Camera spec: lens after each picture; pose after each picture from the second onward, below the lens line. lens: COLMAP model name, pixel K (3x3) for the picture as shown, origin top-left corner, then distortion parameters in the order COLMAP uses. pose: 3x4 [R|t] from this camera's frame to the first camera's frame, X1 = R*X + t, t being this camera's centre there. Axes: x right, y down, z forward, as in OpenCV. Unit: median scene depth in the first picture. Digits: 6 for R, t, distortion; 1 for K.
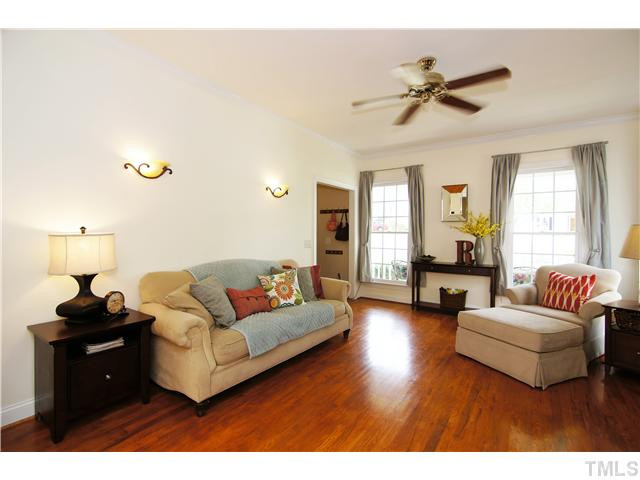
lens RADIAL K [[301.6, 0, 330.3], [0, 301.6, 237.8], [0, 0, 1]] dist [0.000485, -0.000007]
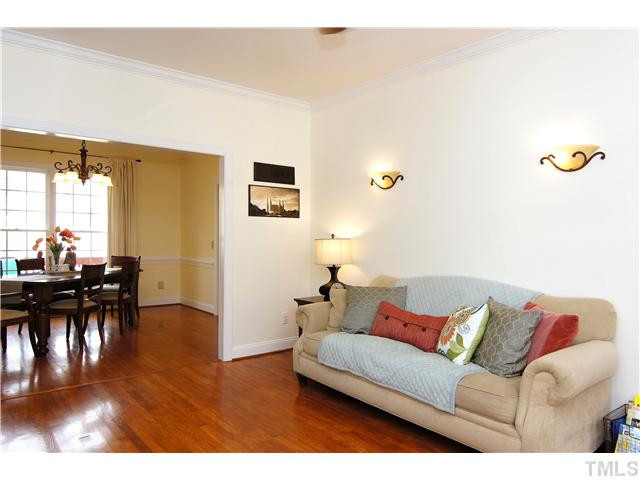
lens RADIAL K [[438.6, 0, 319.6], [0, 438.6, 253.6], [0, 0, 1]] dist [-0.000639, -0.000052]
pose [[-0.279826, 0.031719, -0.959527, 0.647618], [-0.032836, 0.998553, 0.042585, -0.013624], [0.959489, 0.043424, -0.278380, 0.802980]]
